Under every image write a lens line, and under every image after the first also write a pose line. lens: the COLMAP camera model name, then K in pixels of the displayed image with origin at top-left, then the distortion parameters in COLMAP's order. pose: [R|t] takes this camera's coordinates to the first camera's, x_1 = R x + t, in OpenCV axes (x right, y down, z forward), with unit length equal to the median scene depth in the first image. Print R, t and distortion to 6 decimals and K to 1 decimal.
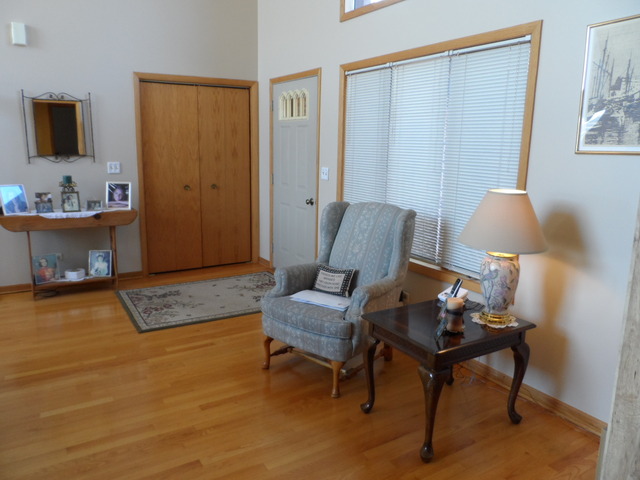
lens RADIAL K [[480.3, 0, 321.0], [0, 480.3, 237.5], [0, 0, 1]] dist [-0.002699, 0.001086]
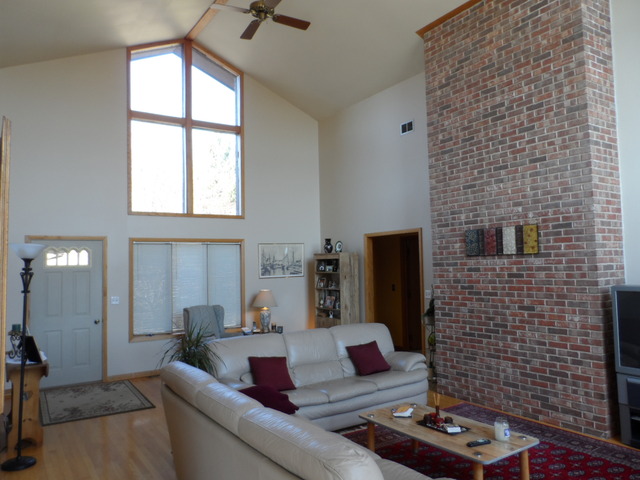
lens RADIAL K [[480.3, 0, 316.2], [0, 480.3, 243.9], [0, 0, 1]] dist [-0.002699, 0.001086]
pose [[-0.018411, 0.037367, 0.999132, -1.753030], [0.223205, 0.974235, -0.032323, -0.128819], [-0.974598, 0.222416, -0.026277, 0.382374]]
